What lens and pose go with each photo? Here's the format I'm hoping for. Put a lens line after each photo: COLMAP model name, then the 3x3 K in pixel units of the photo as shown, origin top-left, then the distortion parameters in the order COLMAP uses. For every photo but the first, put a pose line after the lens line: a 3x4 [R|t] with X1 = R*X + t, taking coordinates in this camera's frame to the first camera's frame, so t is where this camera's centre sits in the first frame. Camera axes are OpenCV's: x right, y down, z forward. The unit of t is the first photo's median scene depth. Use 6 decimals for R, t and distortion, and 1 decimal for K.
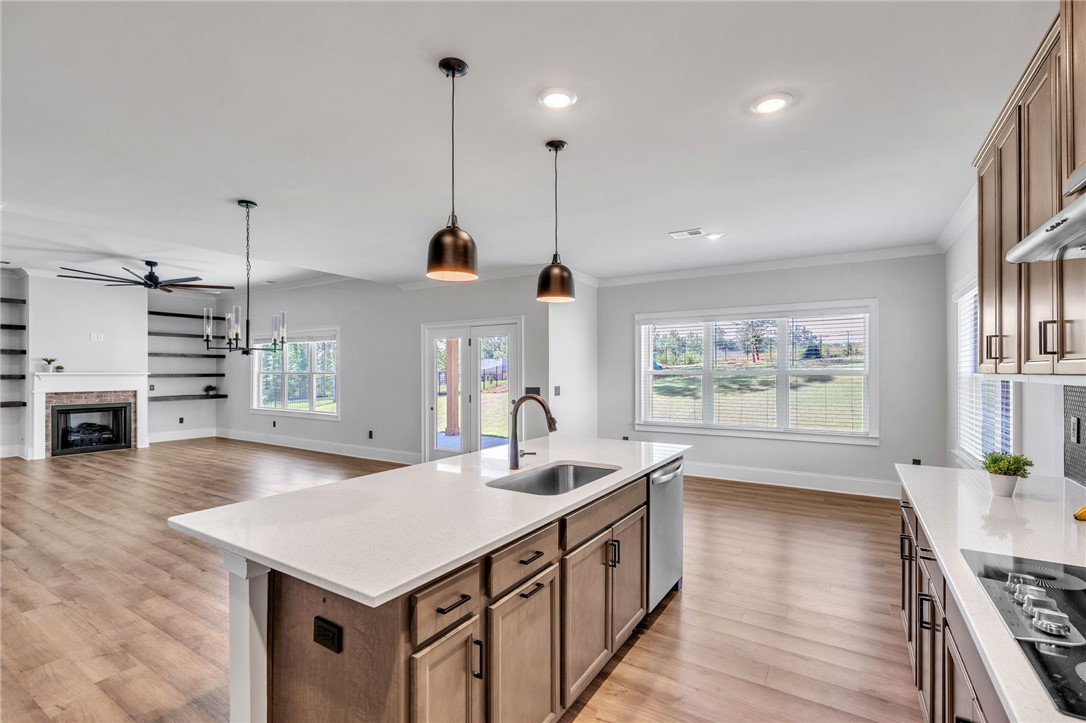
lens RADIAL K [[488.5, 0, 546.3], [0, 488.5, 366.4], [0, 0, 1]] dist [-0.000232, -0.000281]
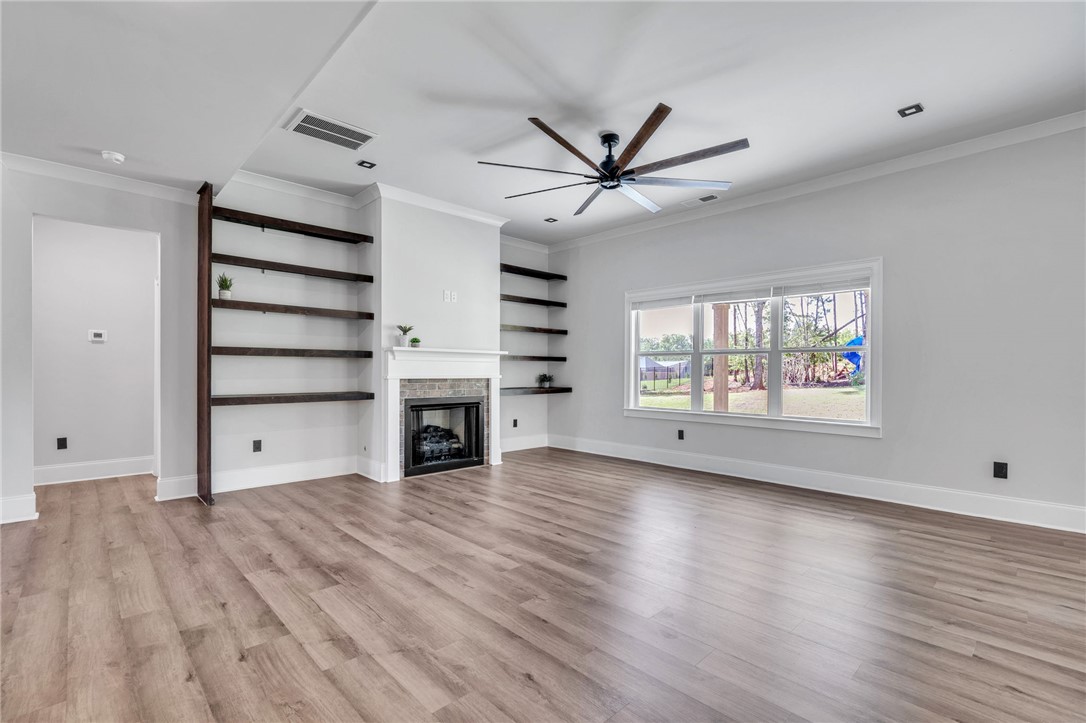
lens RADIAL K [[488.5, 0, 546.3], [0, 488.5, 366.4], [0, 0, 1]] dist [-0.000232, -0.000281]
pose [[0.965799, 0.007362, -0.259186, -0.607928], [-0.006761, 0.999972, 0.003209, 0.030882], [0.259202, -0.001347, 0.965822, 0.385024]]
